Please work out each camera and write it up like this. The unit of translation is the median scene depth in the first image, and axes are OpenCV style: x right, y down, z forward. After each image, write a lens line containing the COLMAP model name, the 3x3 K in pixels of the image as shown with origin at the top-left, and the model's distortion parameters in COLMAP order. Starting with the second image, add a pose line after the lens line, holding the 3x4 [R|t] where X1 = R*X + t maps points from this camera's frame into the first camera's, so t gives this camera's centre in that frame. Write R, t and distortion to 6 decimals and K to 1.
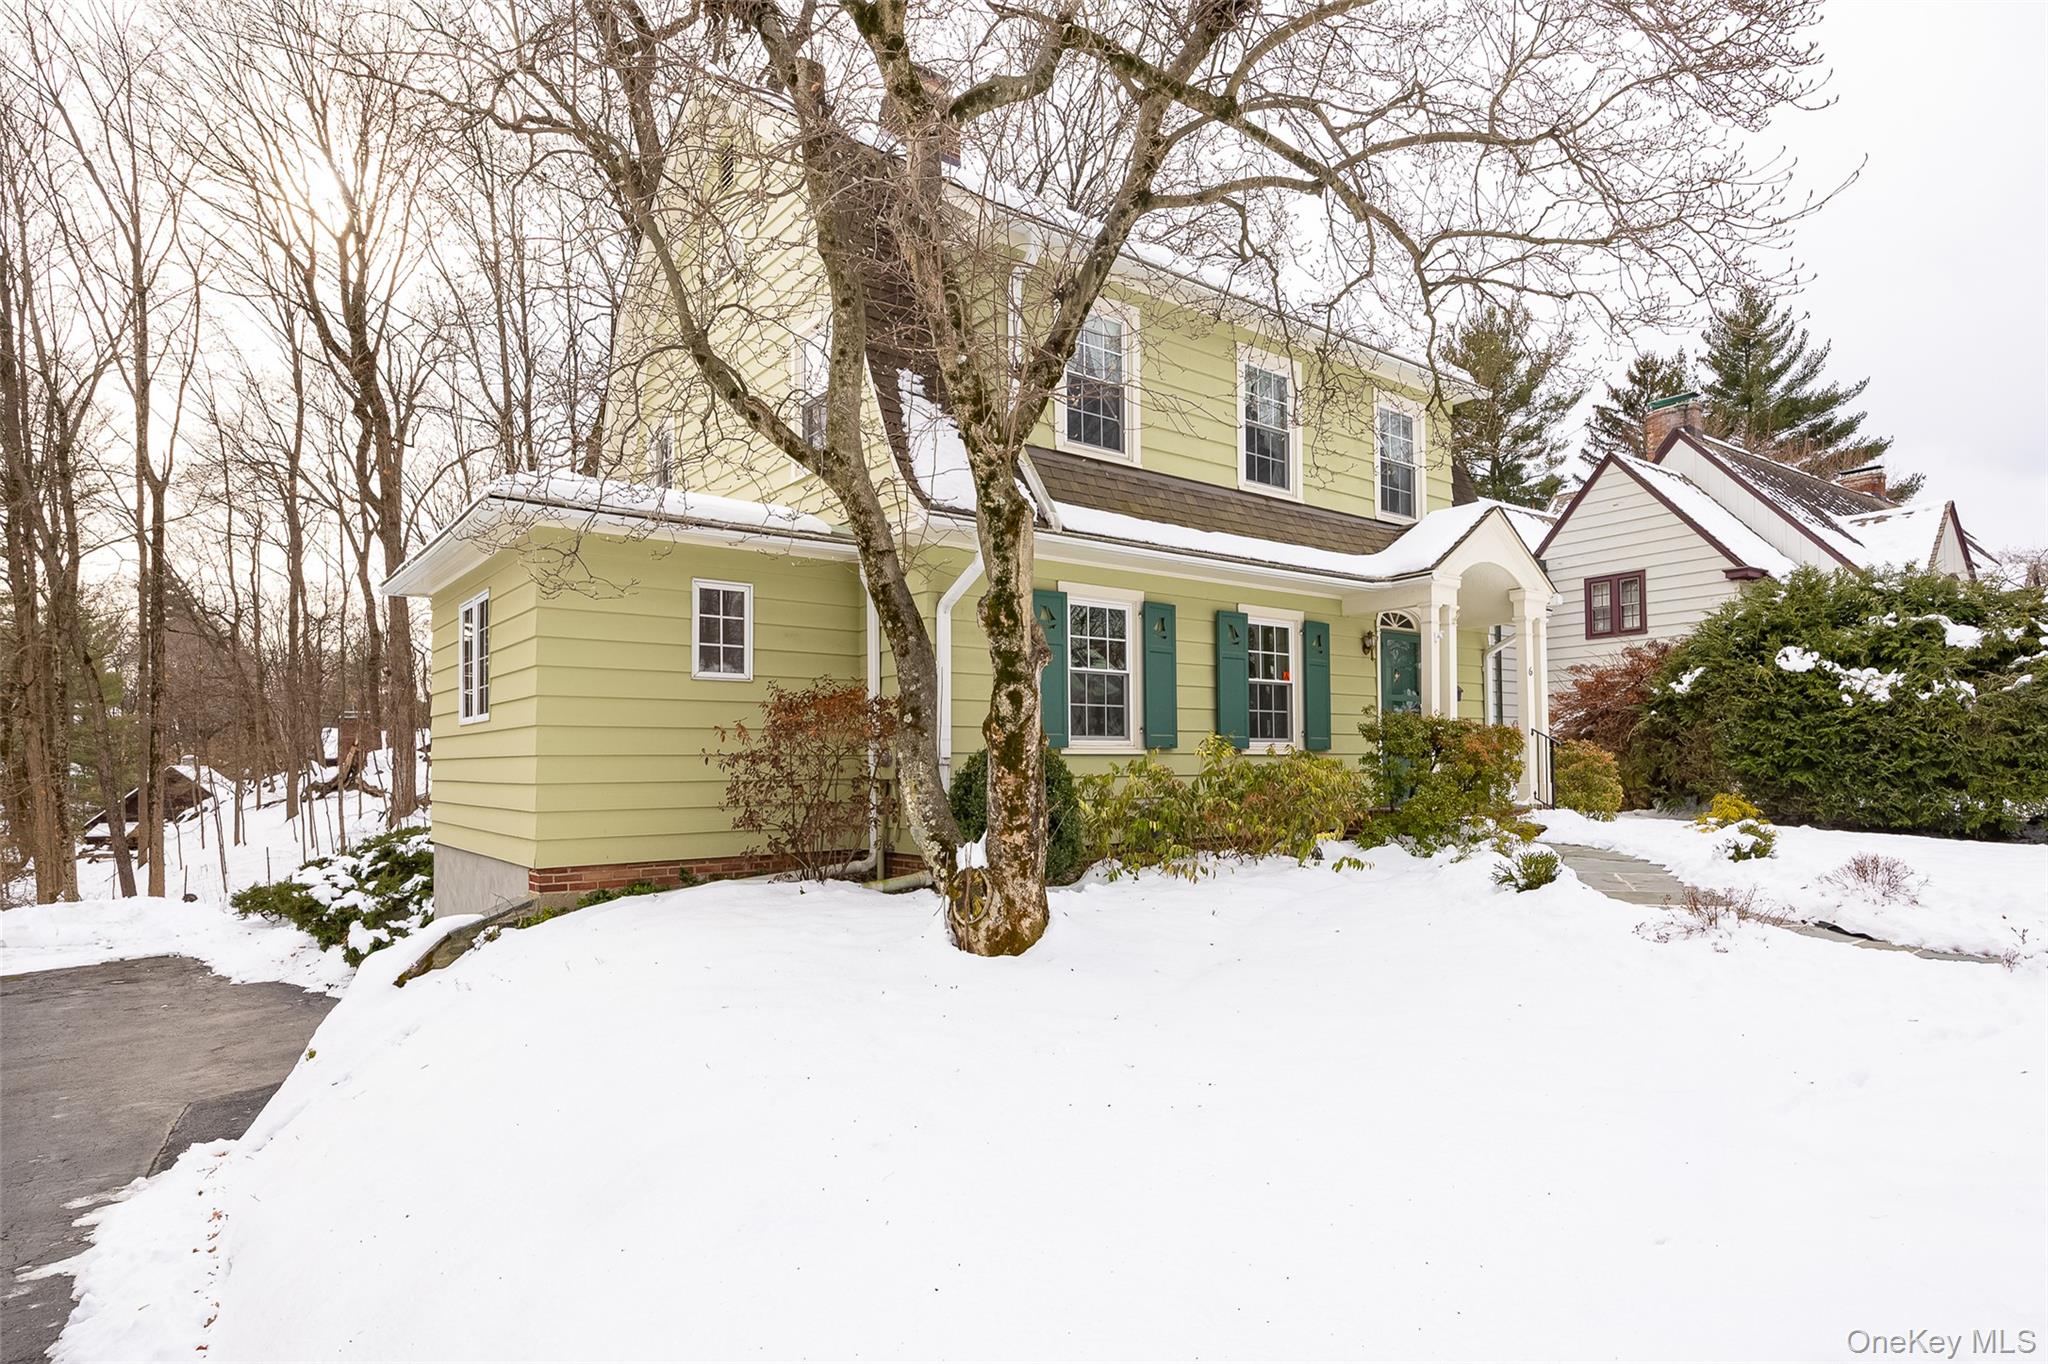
lens RADIAL K [[1138.9, 0, 1024.0], [0, 1138.9, 682.0], [0, 0, 1]] dist [0.038082, 0.000210]
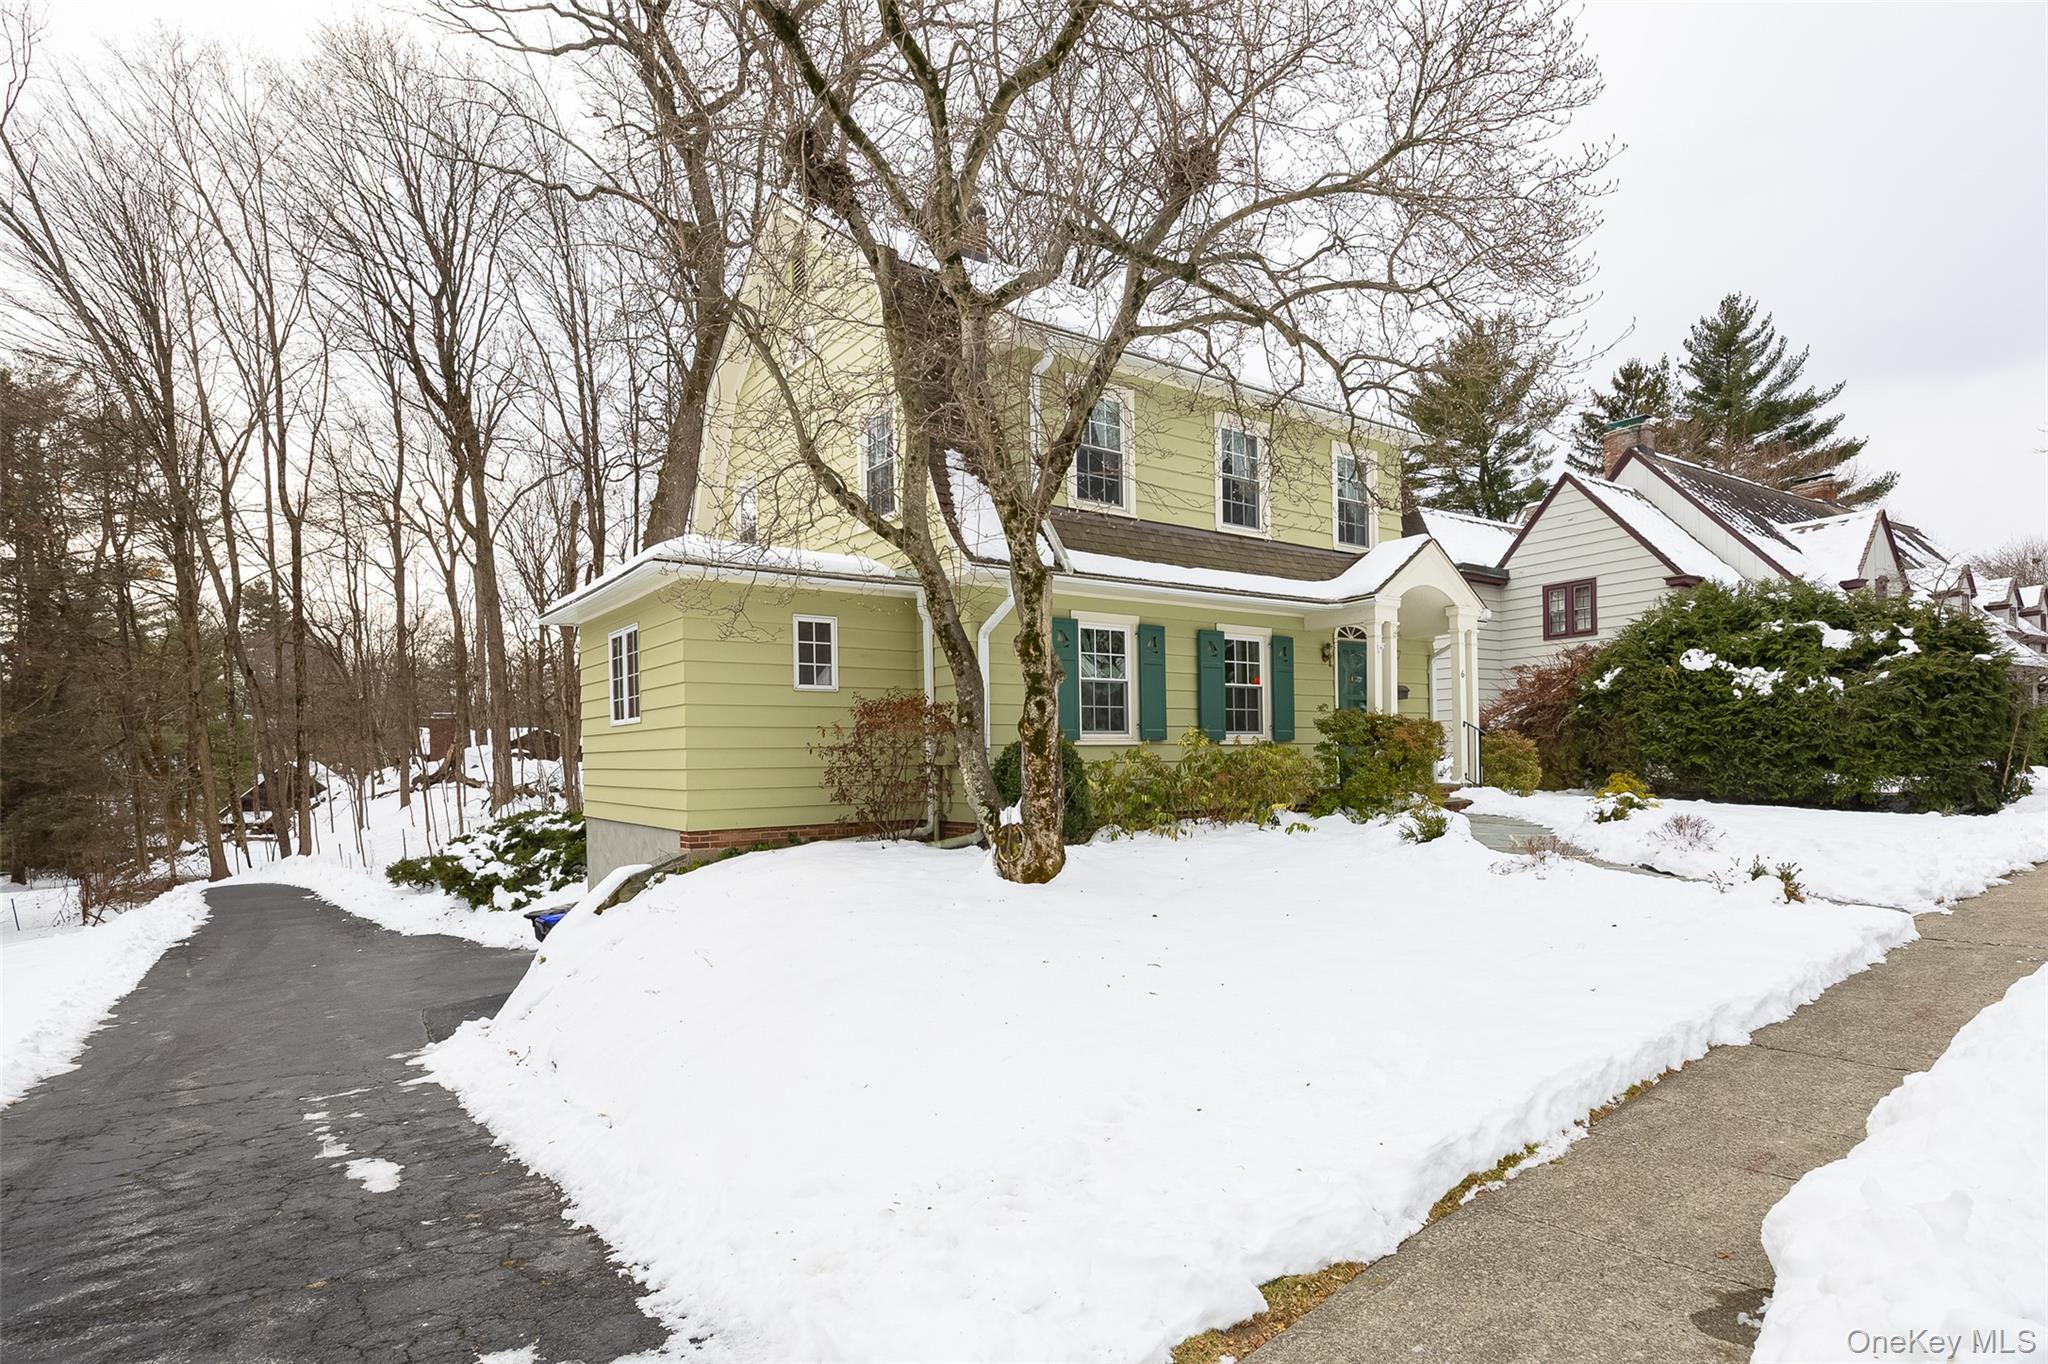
lens RADIAL K [[1074.8, 0, 974.0], [0, 1074.8, 705.4], [0, 0, 1]] dist [-0.002700, -0.000290]
pose [[0.997983, -0.009819, -0.062723, -0.003056], [0.011324, 0.999655, 0.023686, -0.008950], [0.062469, -0.024348, 0.997750, -0.167565]]
